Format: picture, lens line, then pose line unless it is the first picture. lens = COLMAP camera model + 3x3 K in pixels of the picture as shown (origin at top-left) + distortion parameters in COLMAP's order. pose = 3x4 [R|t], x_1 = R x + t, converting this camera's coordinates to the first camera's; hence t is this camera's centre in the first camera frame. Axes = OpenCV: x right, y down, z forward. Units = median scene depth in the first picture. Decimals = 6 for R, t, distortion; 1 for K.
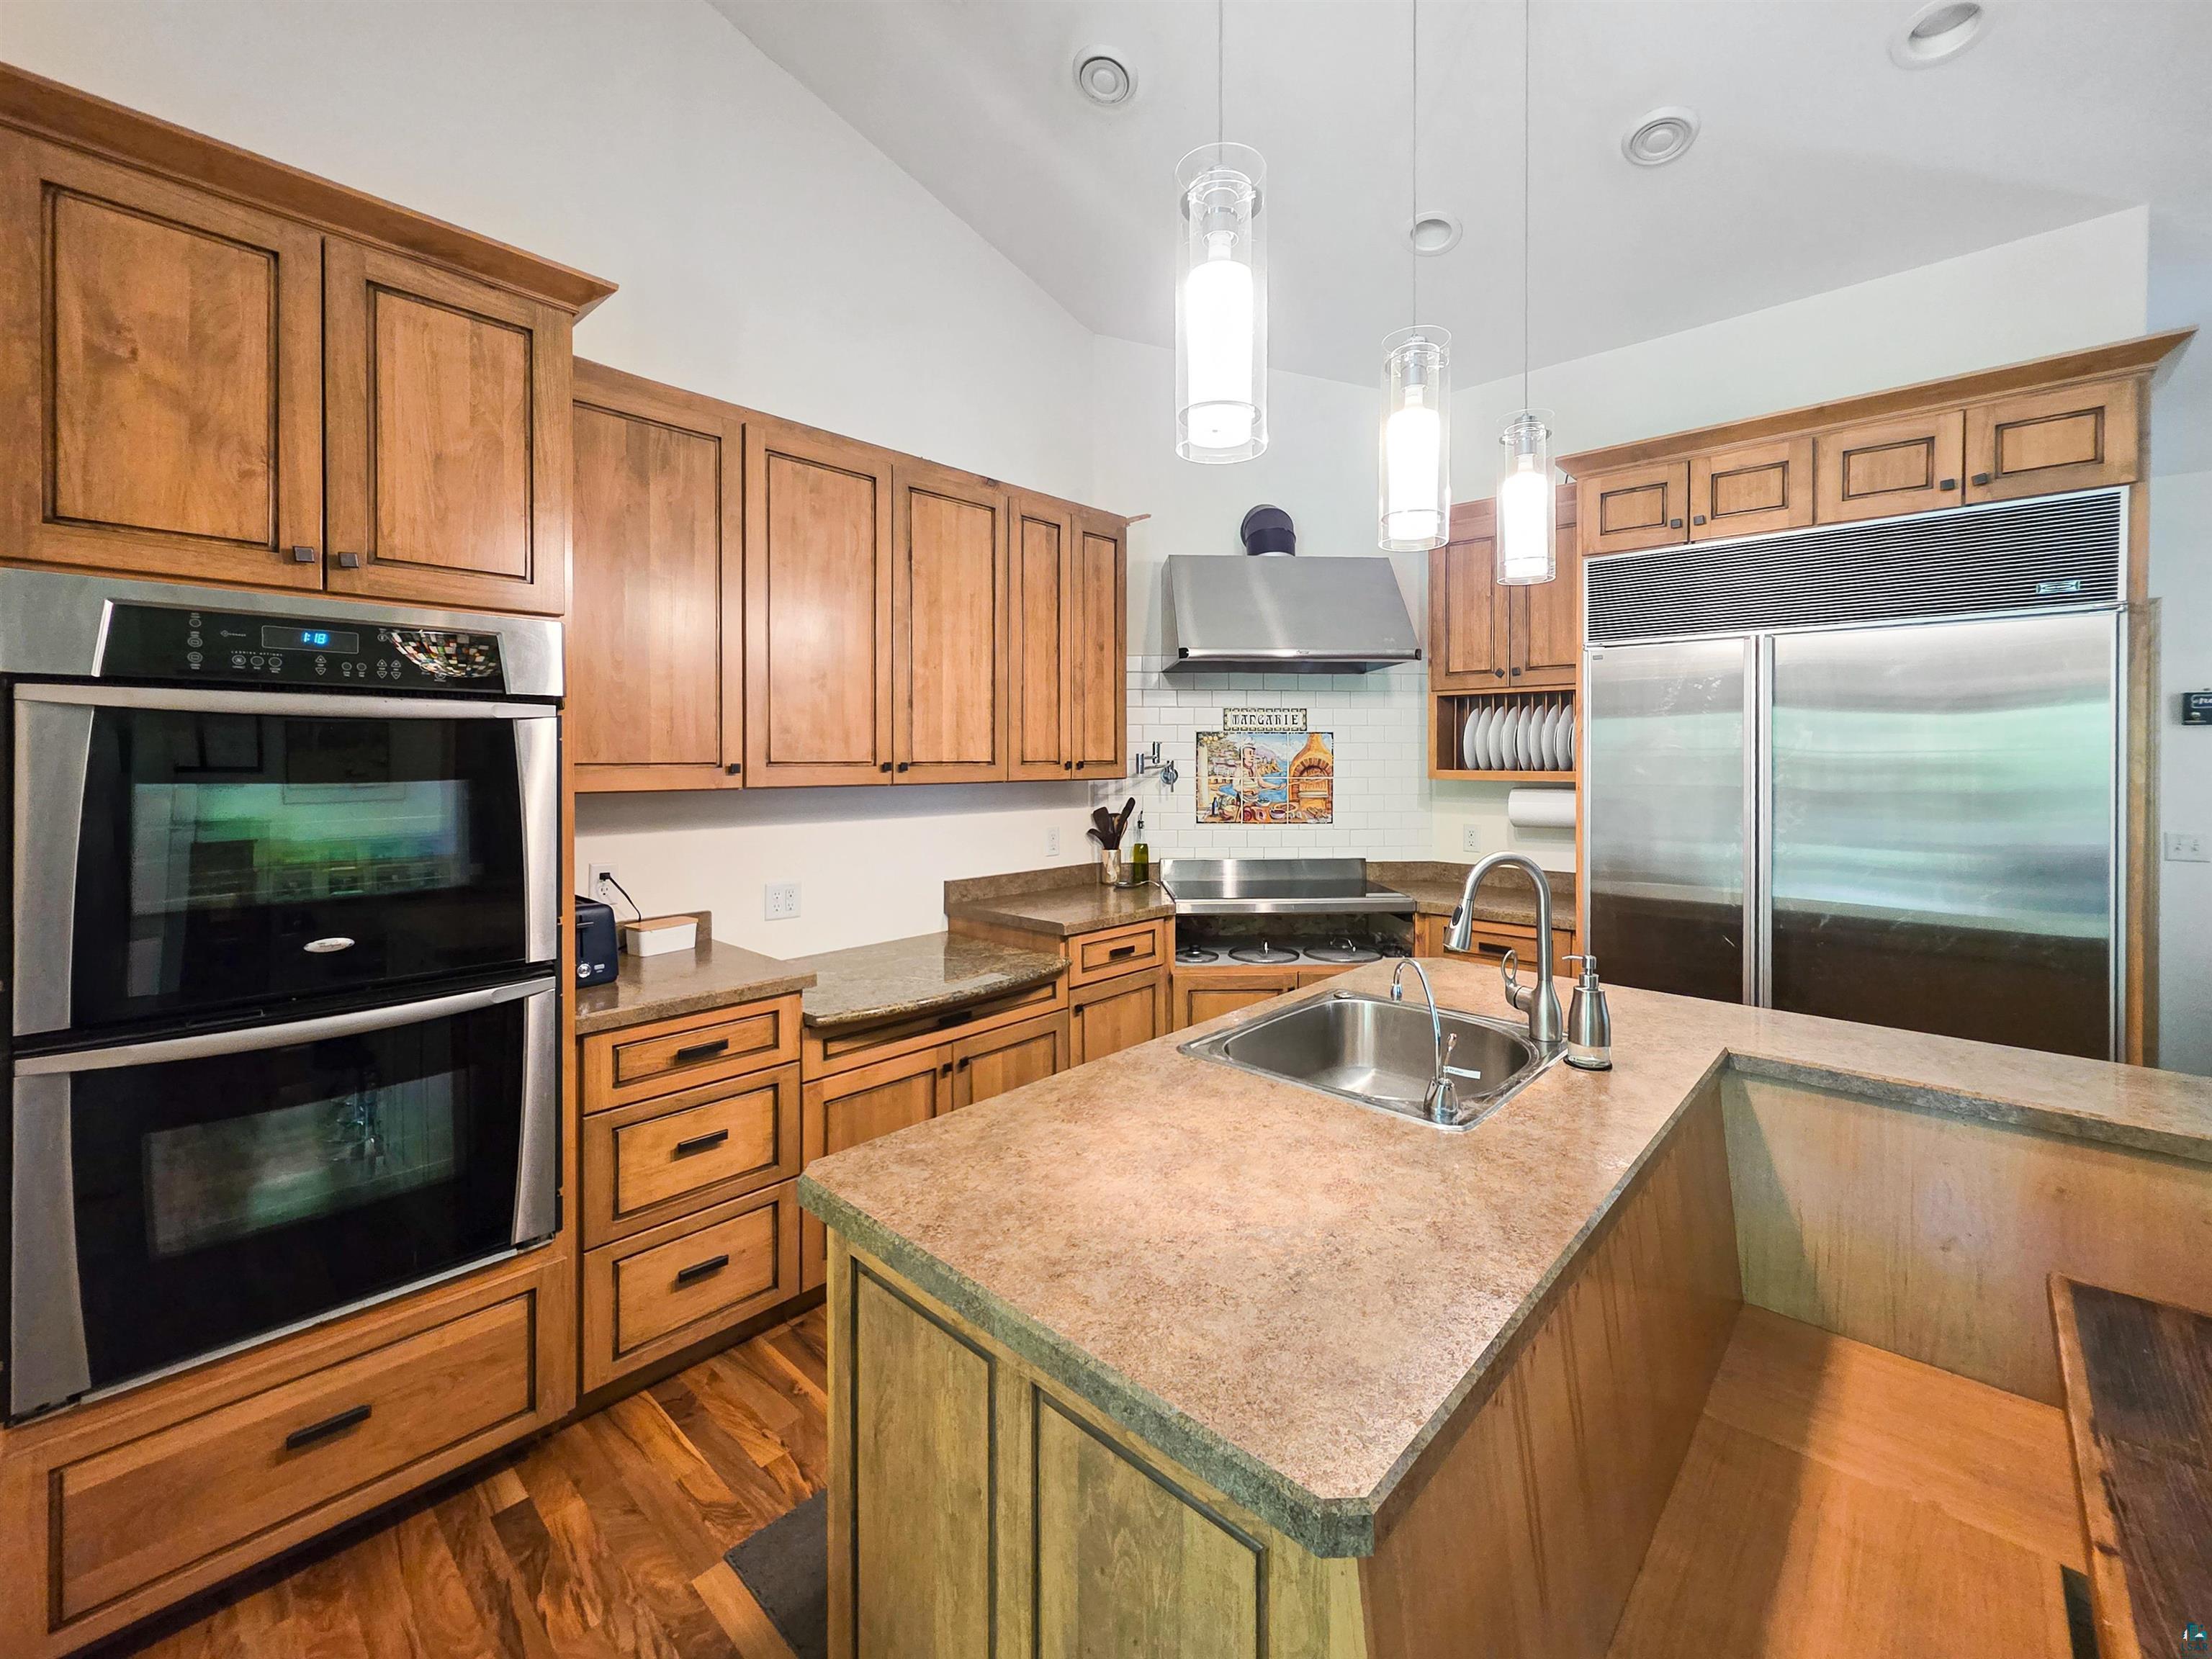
lens RADIAL K [[906.1, 0, 1106.6], [0, 906.1, 765.5], [0, 0, 1]] dist [-0.000487, -0.000044]
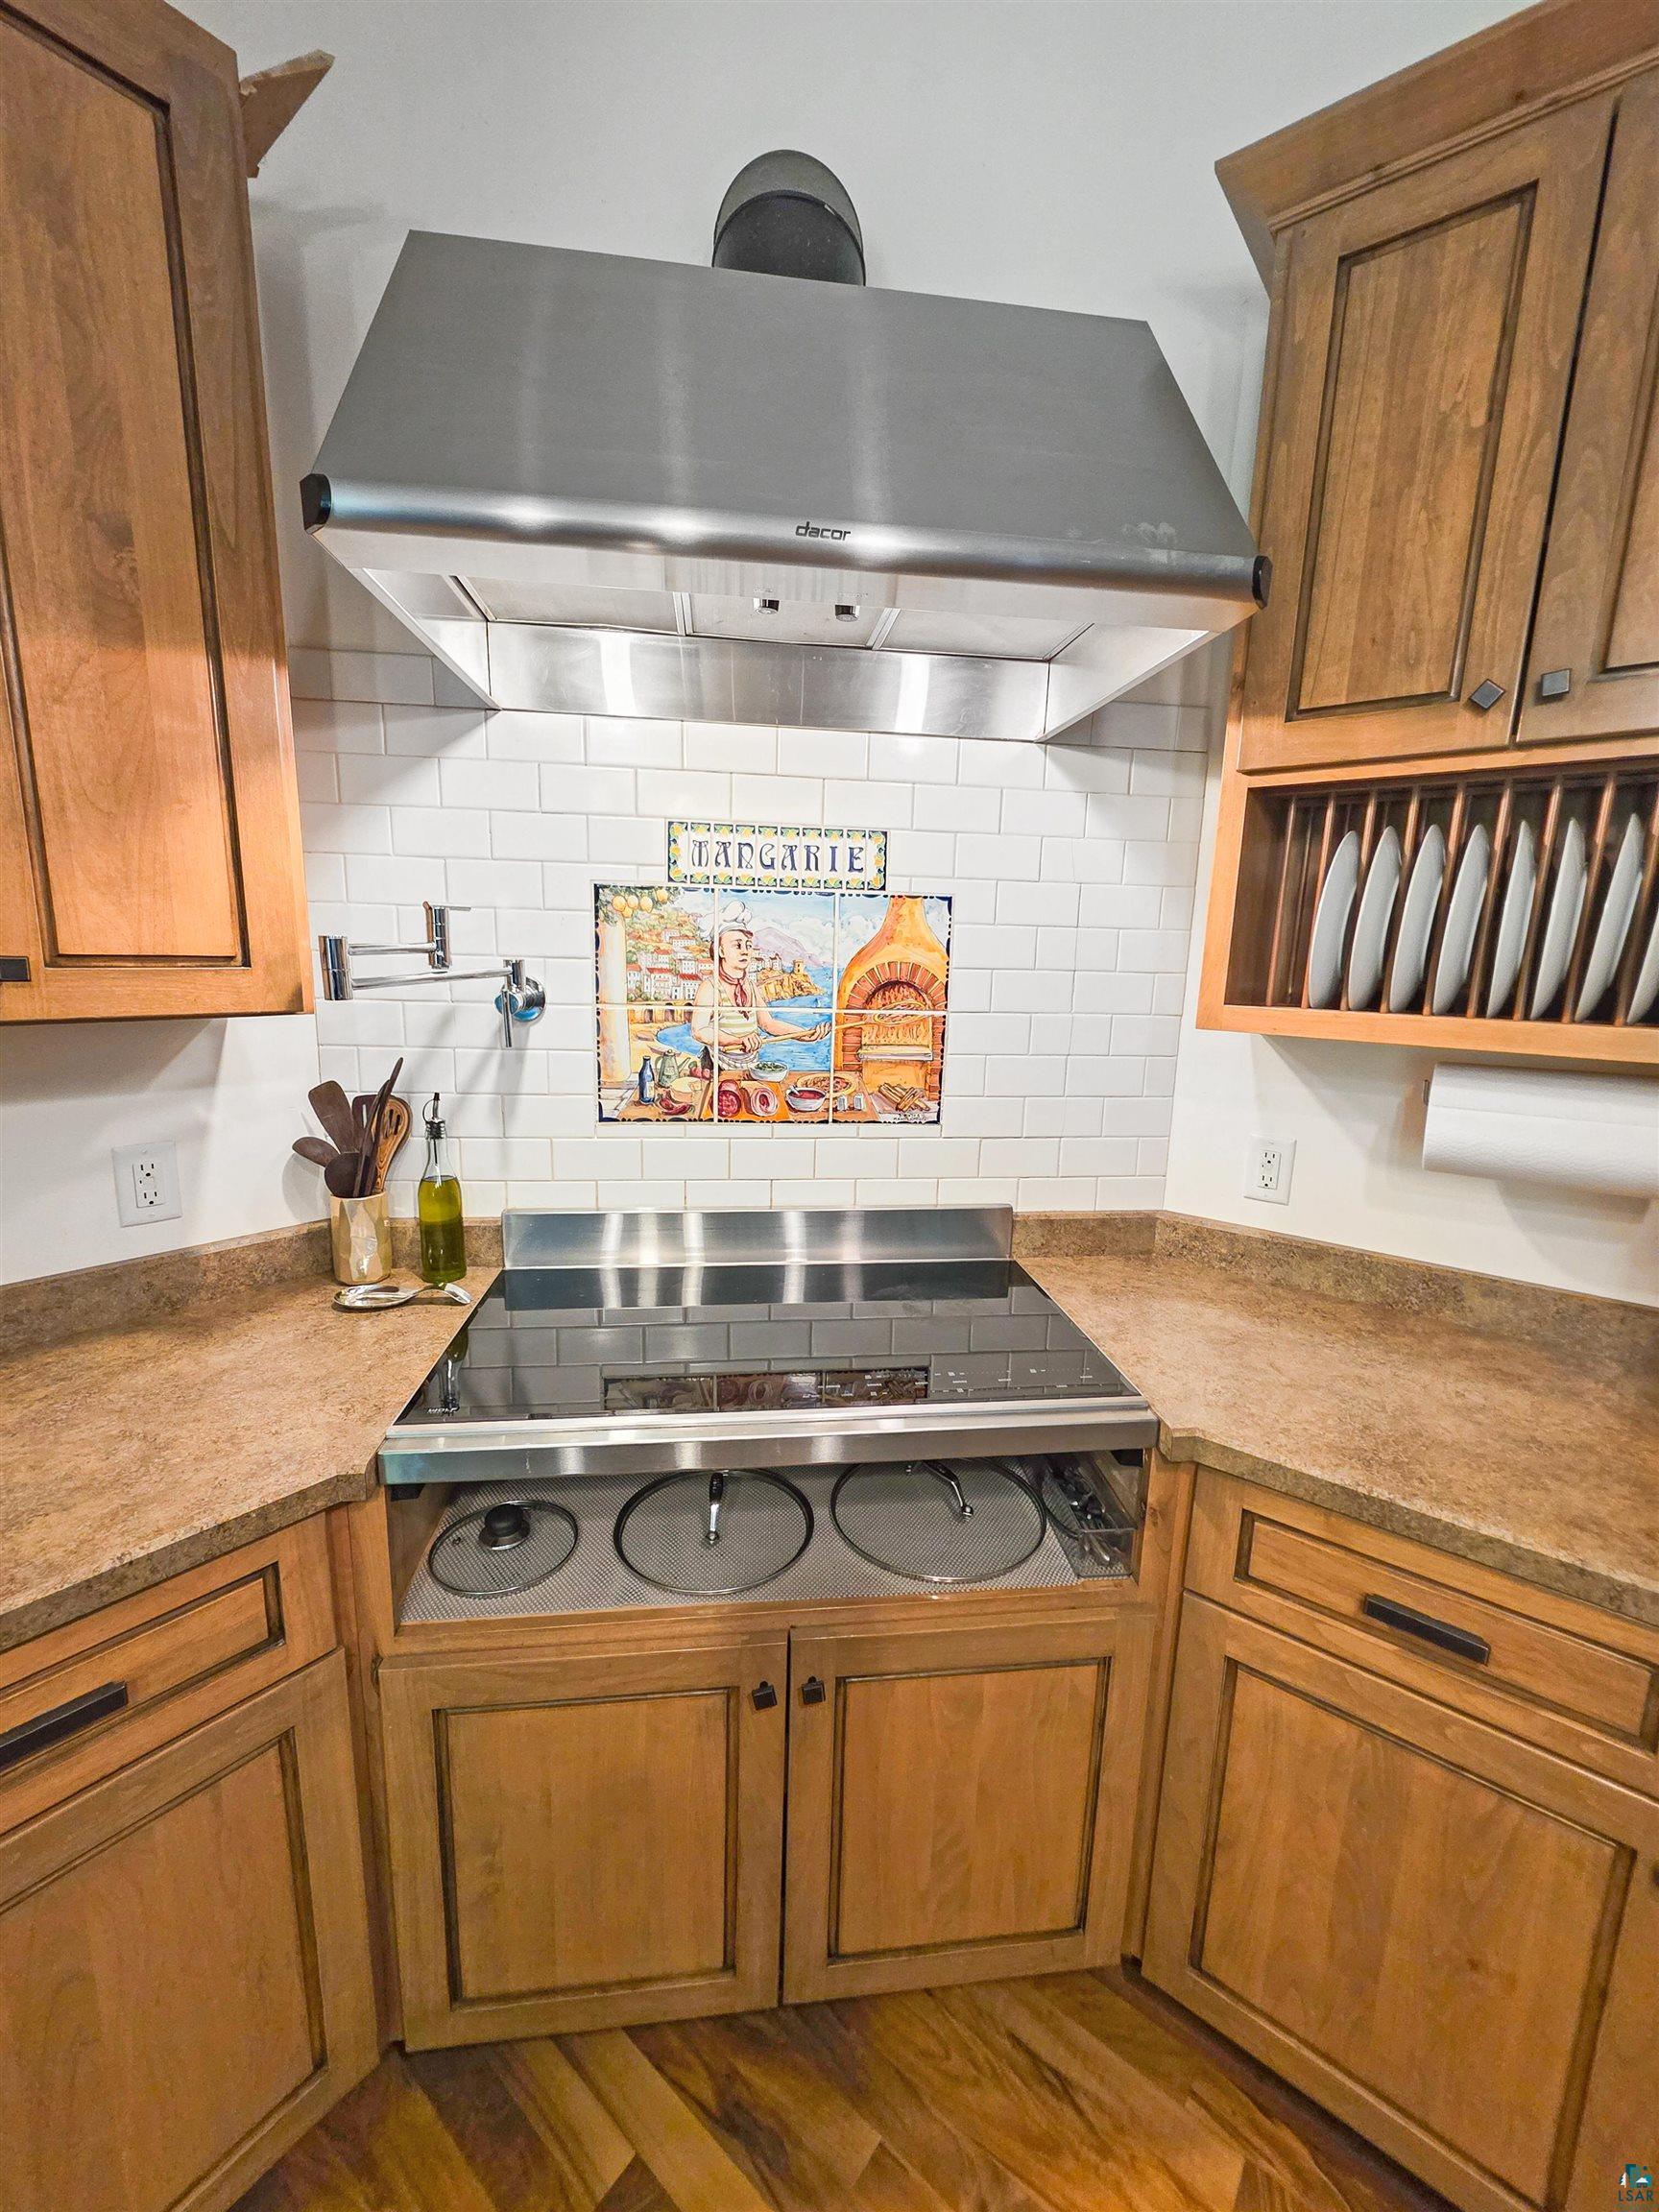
lens RADIAL K [[888.9, 0, 829.5], [0, 888.9, 1106.0], [0, 0, 1]] dist [0.000738, -0.000113]
pose [[0.996866, 0.012832, 0.078064, 0.168900], [-0.025803, 0.985535, 0.167497, -0.010281], [-0.074786, -0.168986, 0.982777, 0.613485]]
